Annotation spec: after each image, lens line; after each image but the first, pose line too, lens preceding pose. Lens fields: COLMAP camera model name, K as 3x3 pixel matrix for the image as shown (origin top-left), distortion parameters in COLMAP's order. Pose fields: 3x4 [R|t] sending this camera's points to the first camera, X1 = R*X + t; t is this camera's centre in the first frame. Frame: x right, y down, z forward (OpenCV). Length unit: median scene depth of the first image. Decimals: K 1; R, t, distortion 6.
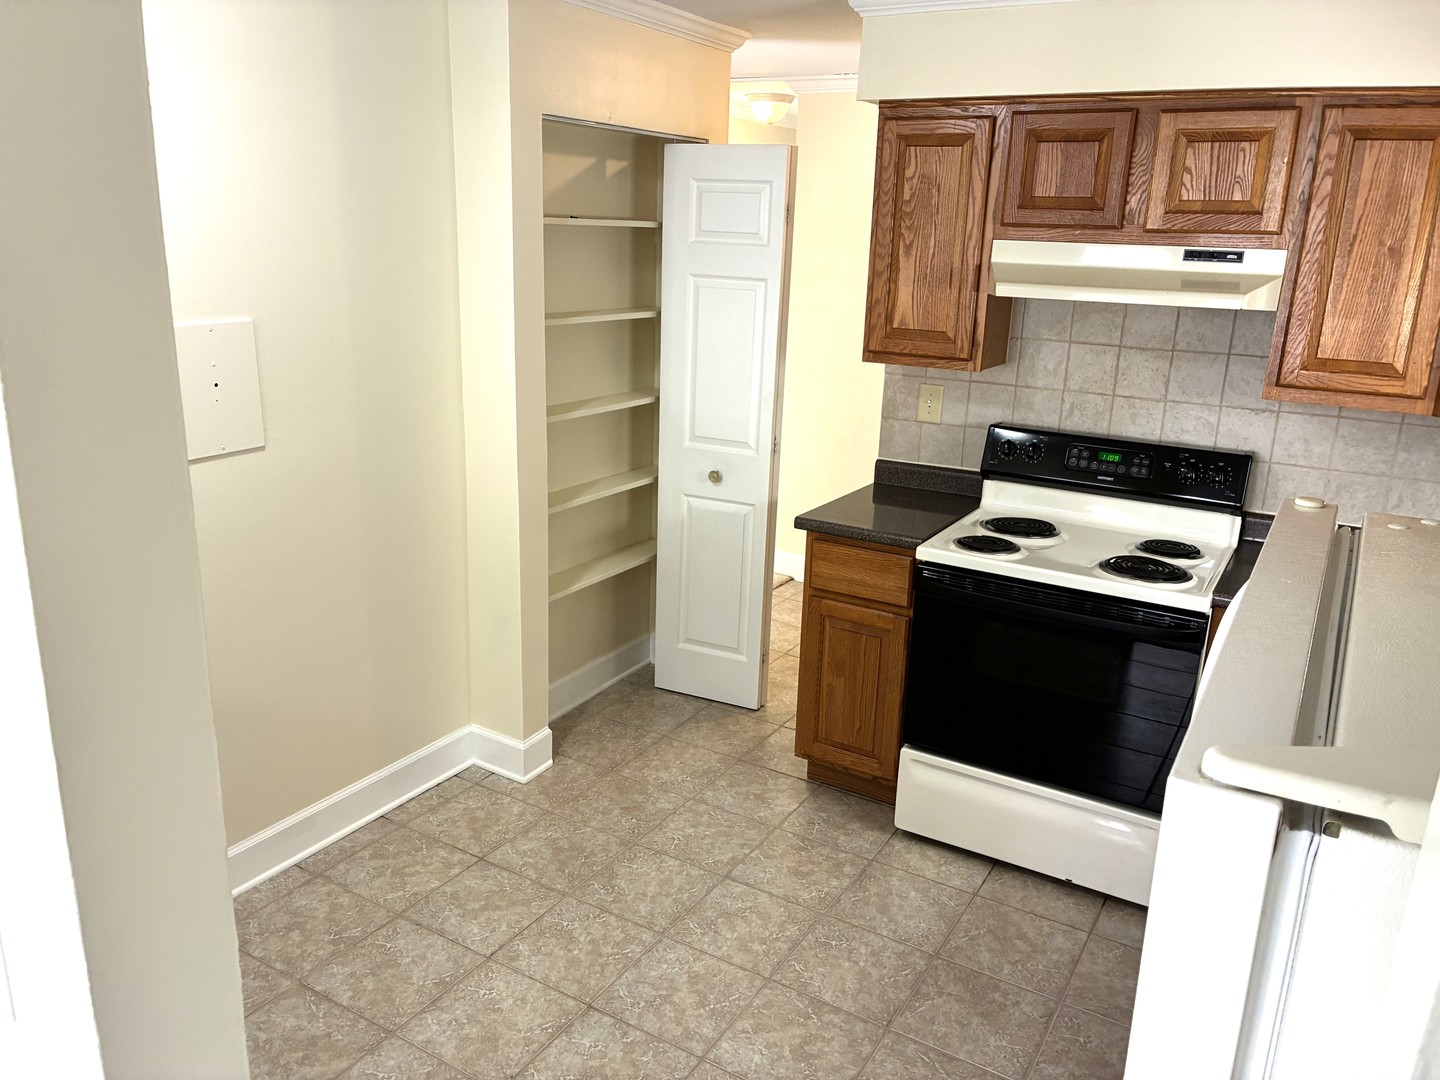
lens RADIAL K [[1091.0, 0, 729.3], [0, 1091.0, 539.0], [0, 0, 1]] dist [0.051236, -0.066599]
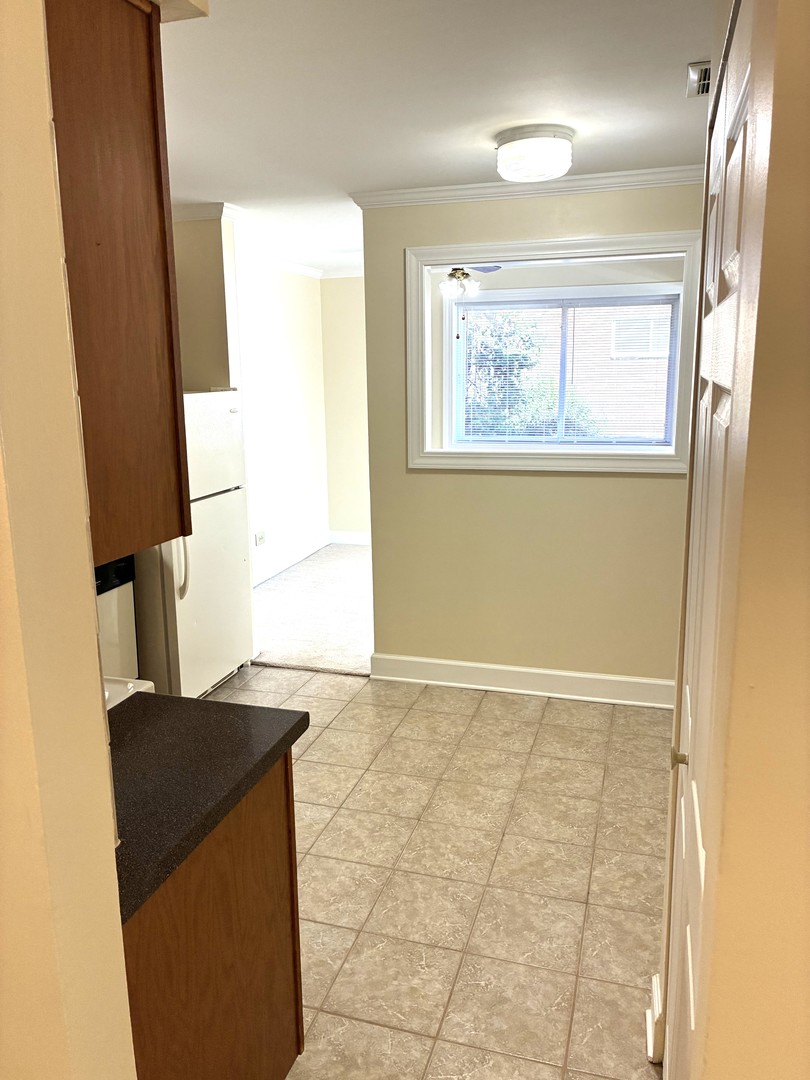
lens RADIAL K [[818.3, 0, 397.4], [0, 818.3, 535.6], [0, 0, 1]] dist [0.051236, -0.066599]
pose [[-0.974639, 0.027111, -0.222136, 0.124430], [-0.077966, 0.889305, 0.450619, -0.377740], [0.209763, 0.456510, -0.864638, 1.495257]]
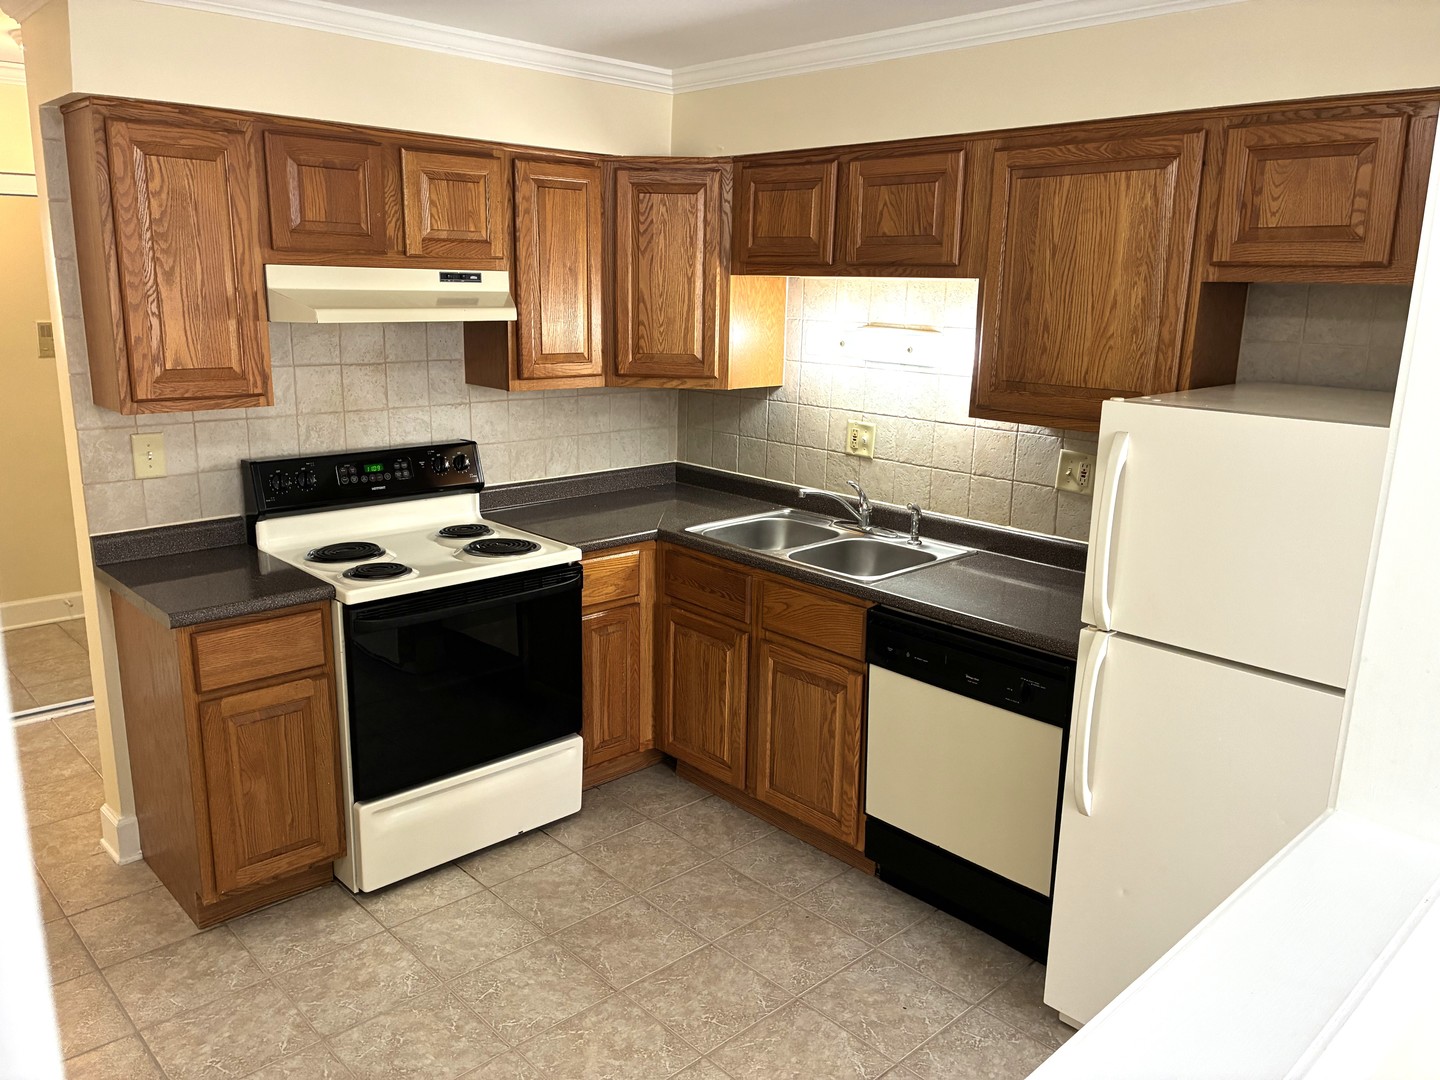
lens RADIAL K [[1091.0, 0, 711.3], [0, 1091.0, 542.9], [0, 0, 1]] dist [0.051236, -0.066599]
pose [[0.284757, -0.253481, 0.924479, -0.584454], [0.252837, 0.950115, 0.182631, -0.123332], [-0.924655, 0.181737, 0.334641, 0.380860]]
